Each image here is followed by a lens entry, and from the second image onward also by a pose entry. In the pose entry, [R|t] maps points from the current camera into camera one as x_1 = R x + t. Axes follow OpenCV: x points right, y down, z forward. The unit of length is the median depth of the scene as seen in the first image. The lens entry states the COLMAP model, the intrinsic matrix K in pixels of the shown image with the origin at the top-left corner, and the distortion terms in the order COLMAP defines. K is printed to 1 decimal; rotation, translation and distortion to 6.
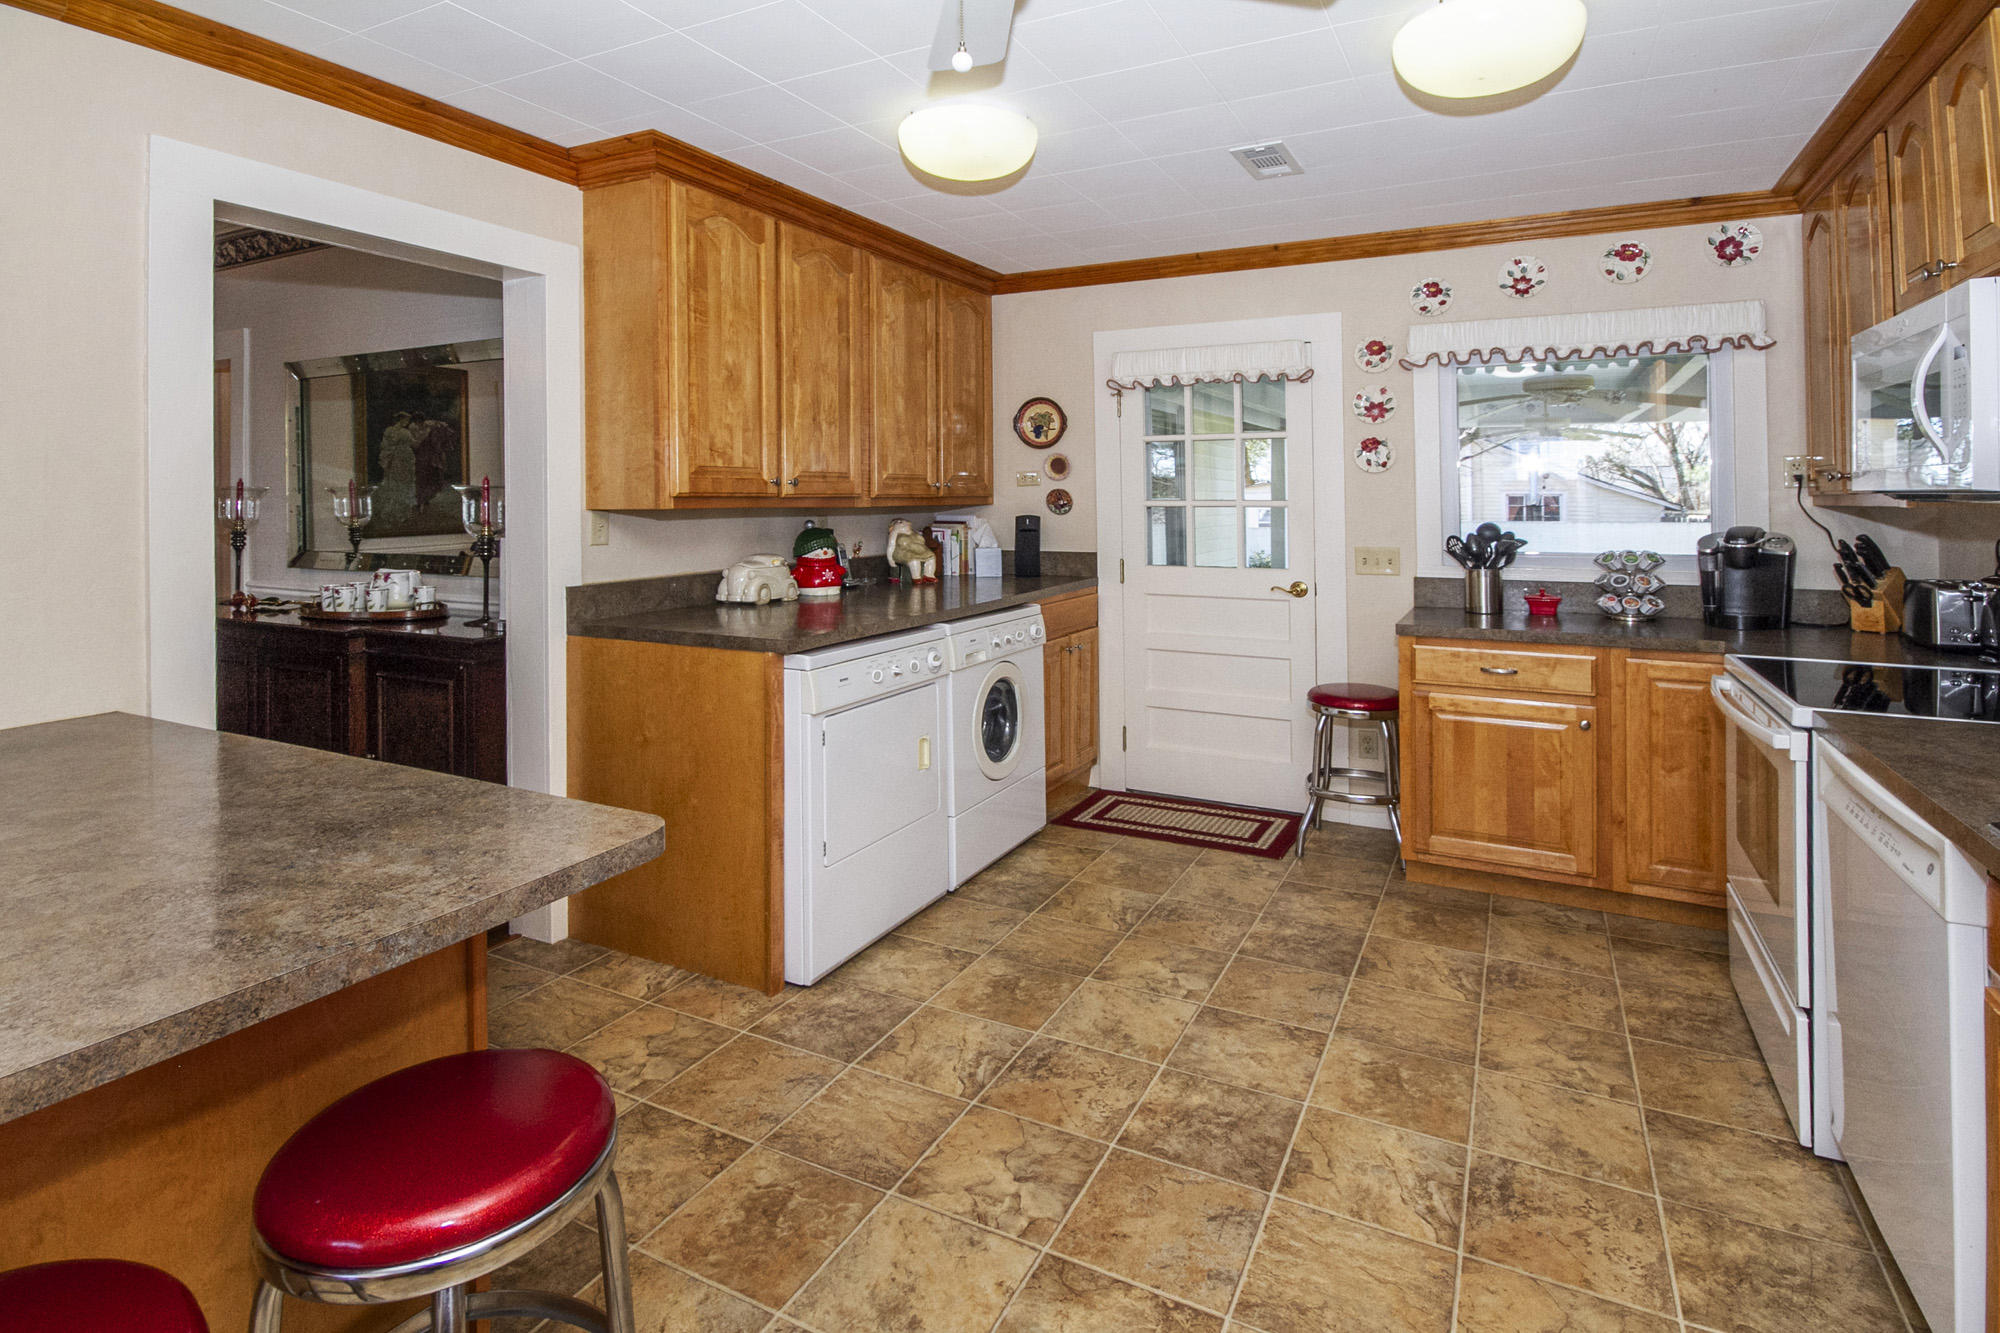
lens RADIAL K [[1015.7, 0, 907.7], [0, 1015.7, 612.8], [0, 0, 1]] dist [-0.001804, -0.000159]
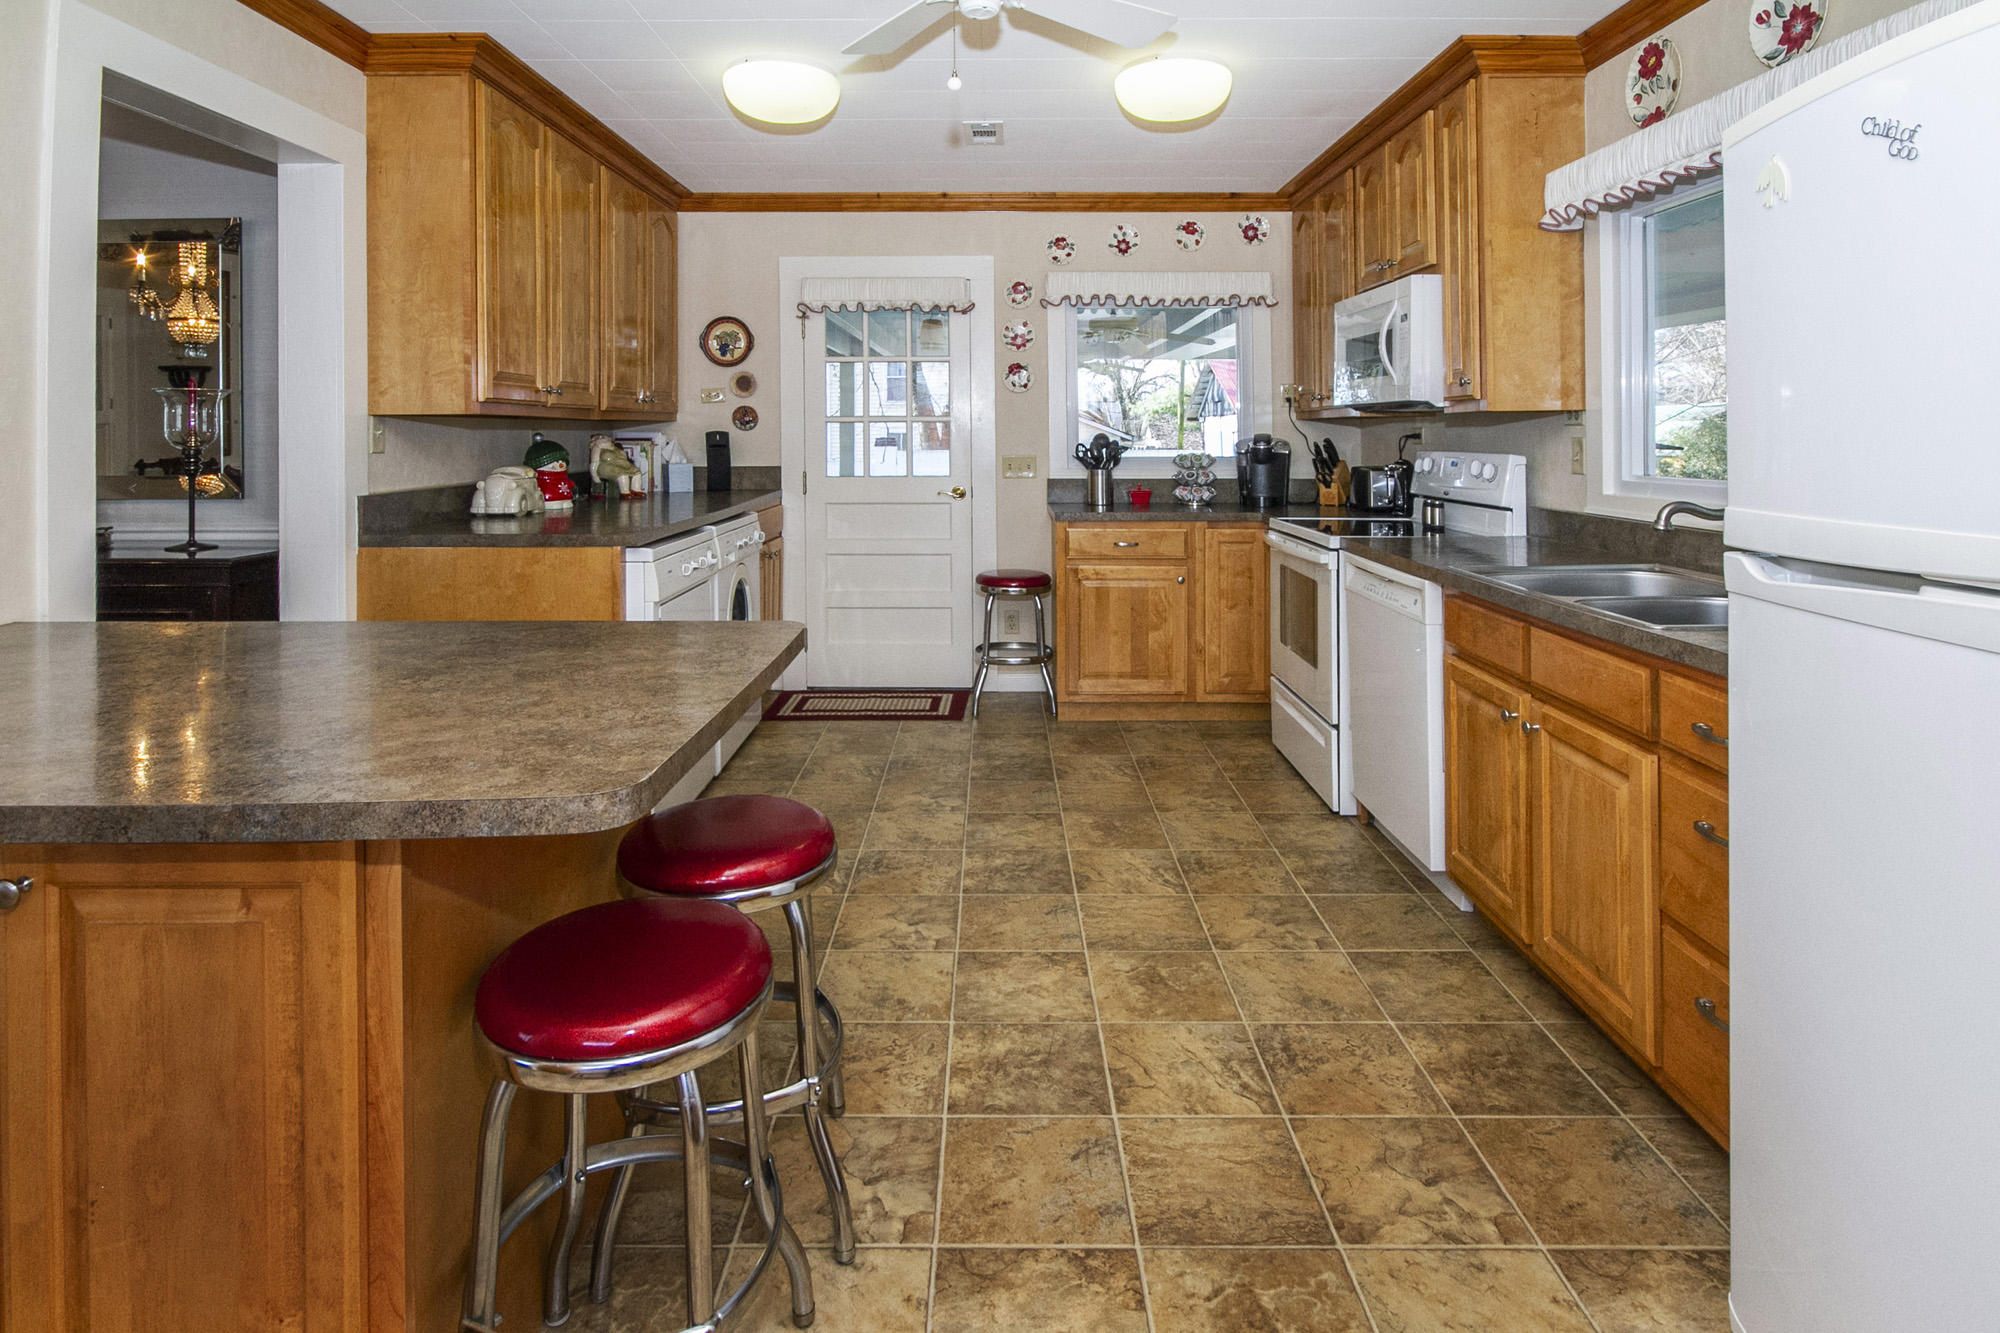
lens RADIAL K [[1203.0, 0, 889.9], [0, 1203.0, 674.4], [0, 0, 1]] dist [-0.018121, 0.000274]
pose [[0.879724, -0.091560, 0.466586, -0.413621], [0.055391, 0.994338, 0.090685, 0.063379], [-0.472247, -0.053933, 0.879815, -0.228310]]
